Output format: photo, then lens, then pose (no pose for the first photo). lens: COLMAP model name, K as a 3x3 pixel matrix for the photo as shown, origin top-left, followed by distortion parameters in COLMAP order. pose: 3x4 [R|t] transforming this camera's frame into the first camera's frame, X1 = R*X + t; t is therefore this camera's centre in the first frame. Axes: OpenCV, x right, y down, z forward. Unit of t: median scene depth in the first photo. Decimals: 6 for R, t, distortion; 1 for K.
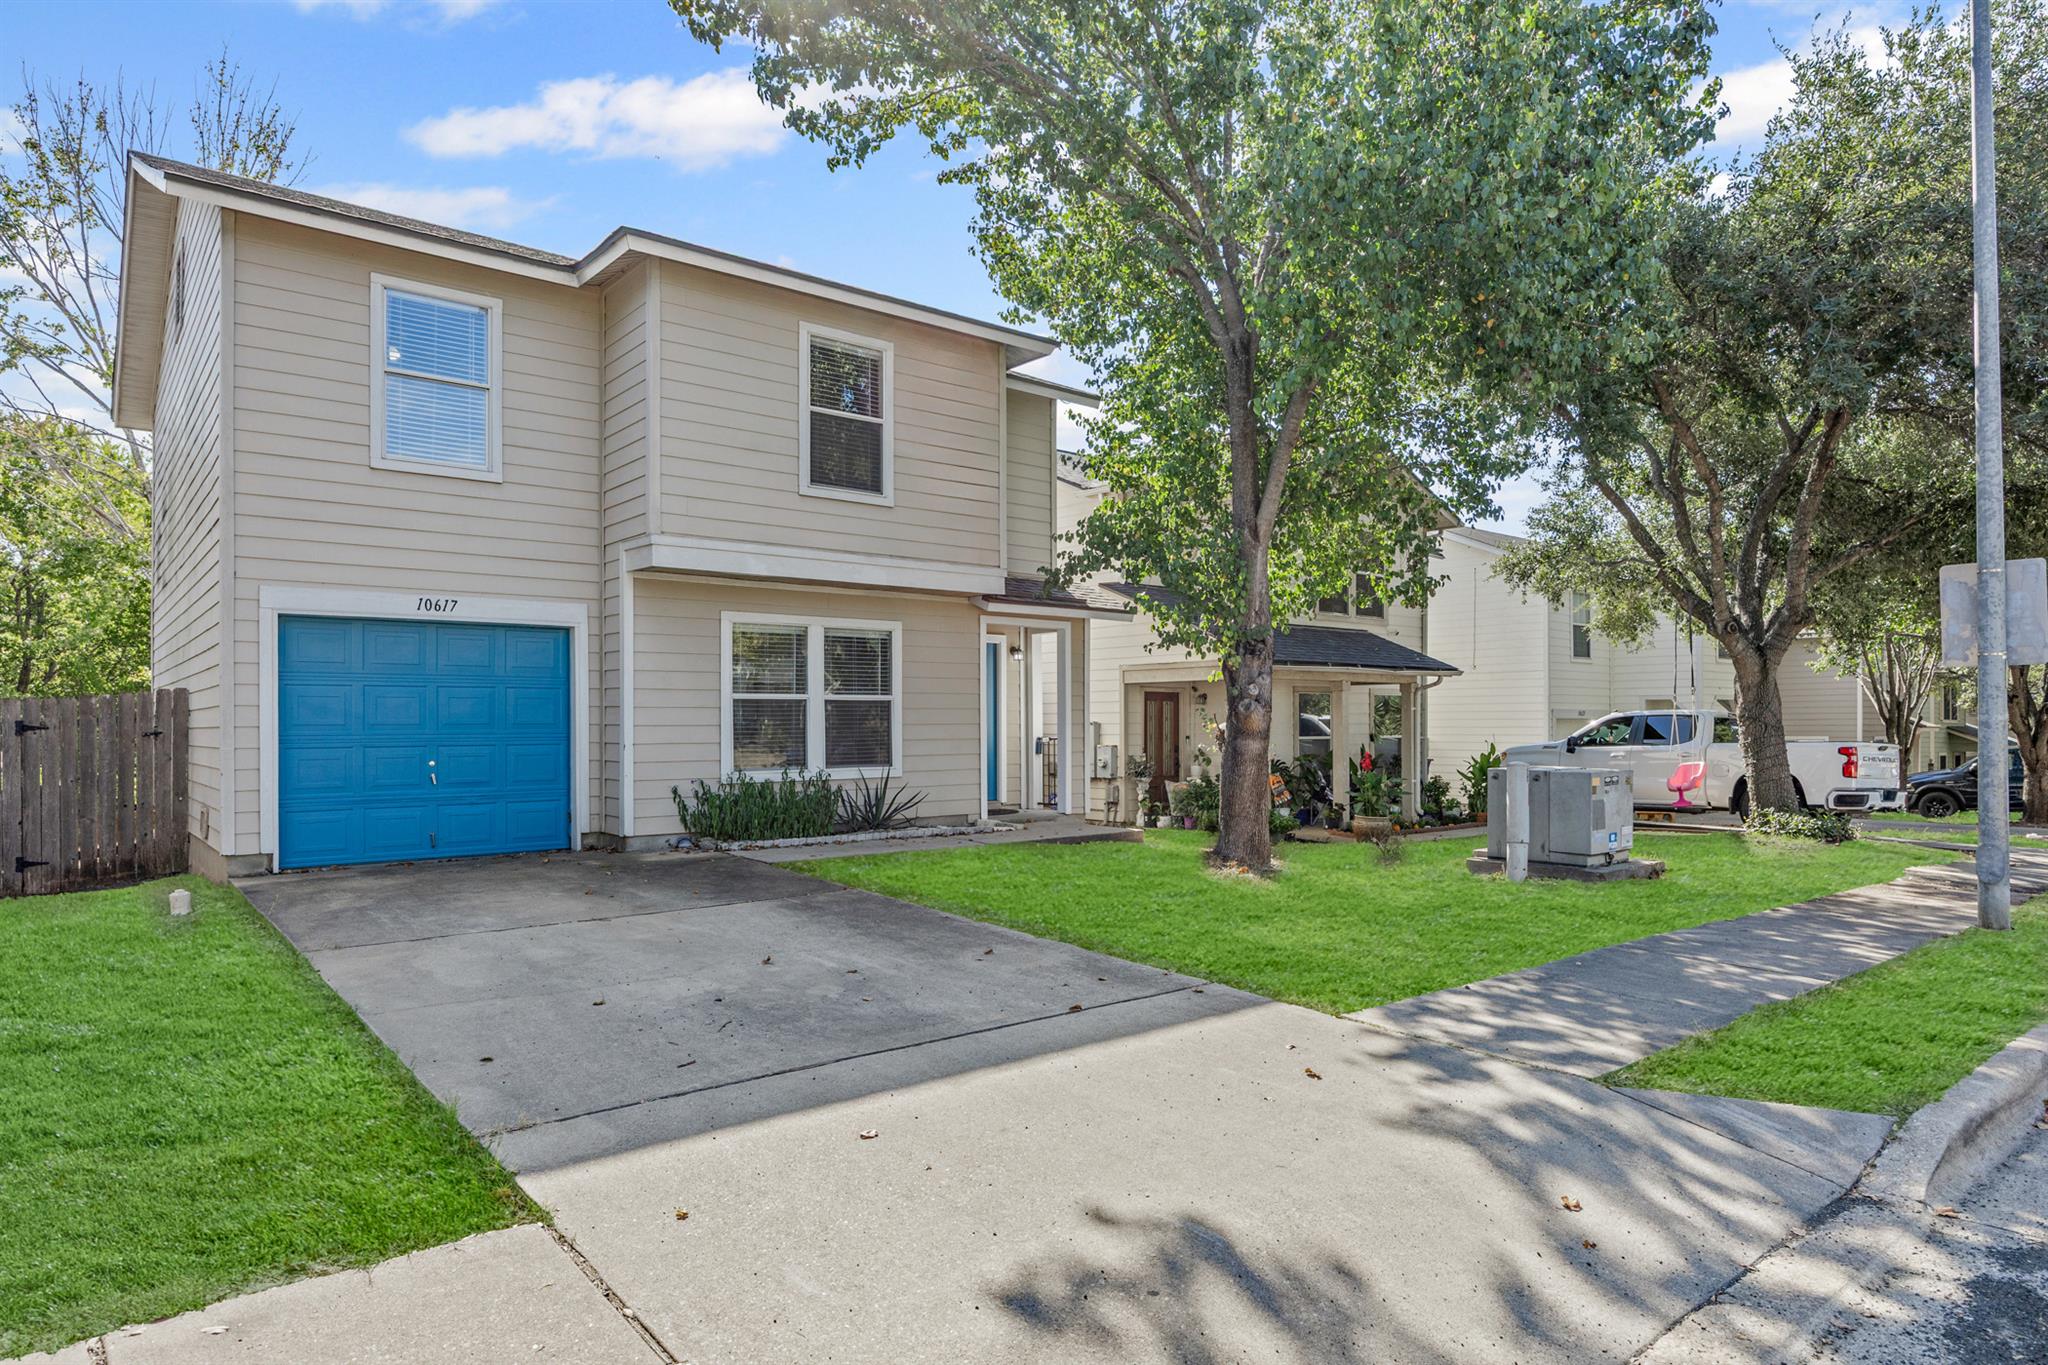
lens RADIAL K [[1200.5, 0, 1025.3], [0, 1200.5, 701.7], [0, 0, 1]] dist [-0.000381, 0.000159]
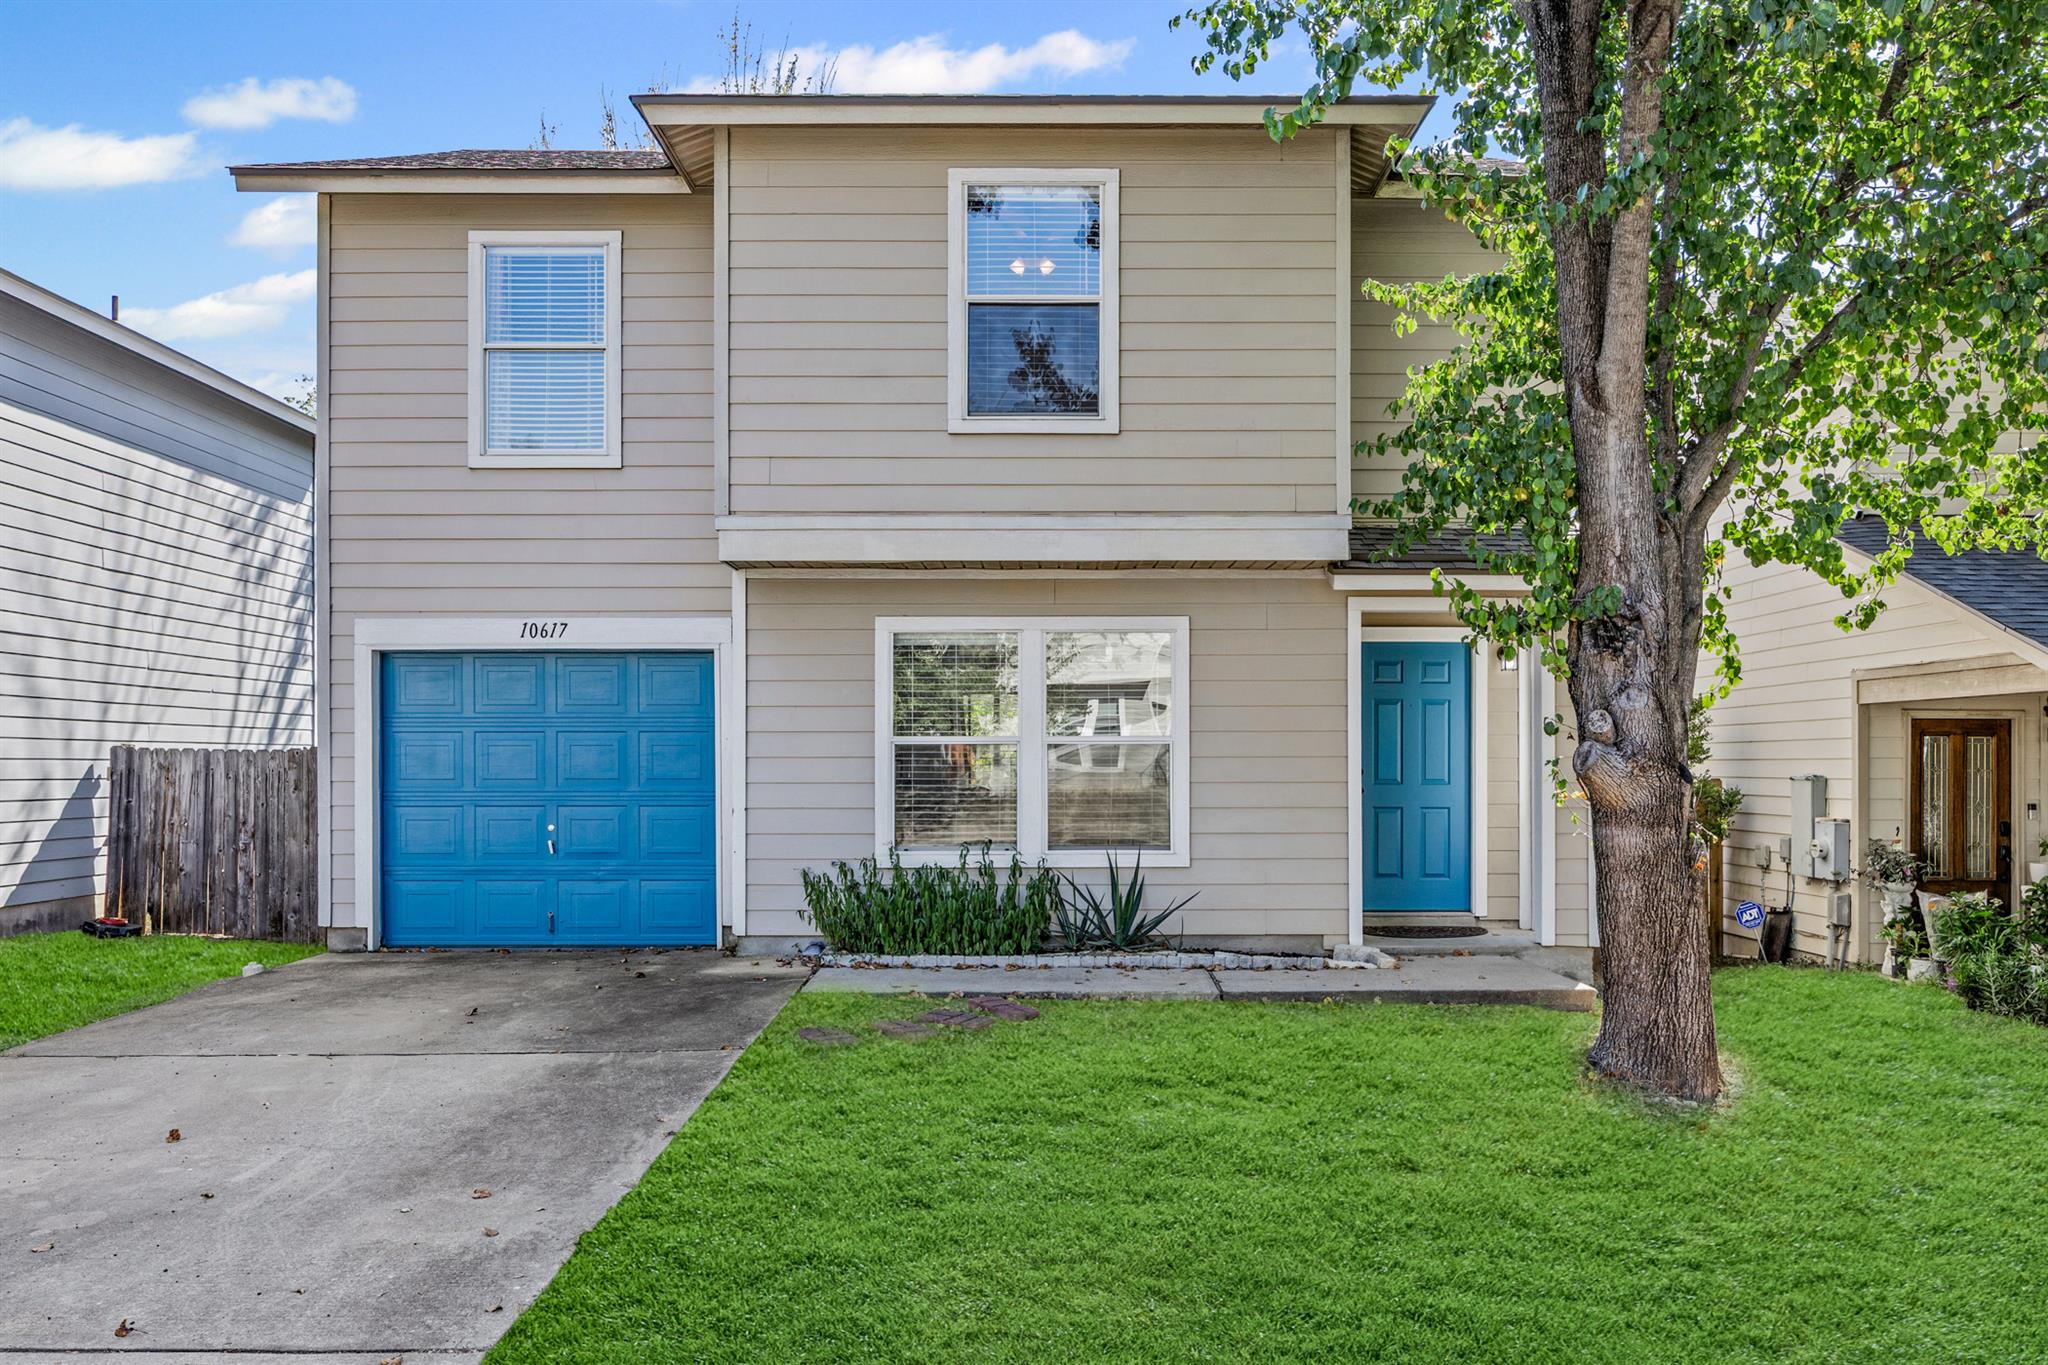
lens RADIAL K [[1592.0, 0, 1030.9], [0, 1592.0, 749.7], [0, 0, 1]] dist [-0.001735, 0.001554]
pose [[0.774070, -0.002225, -0.633096, 0.409241], [0.008671, 0.999937, 0.007087, -0.005361], [0.633041, -0.010976, 0.774040, 0.362126]]
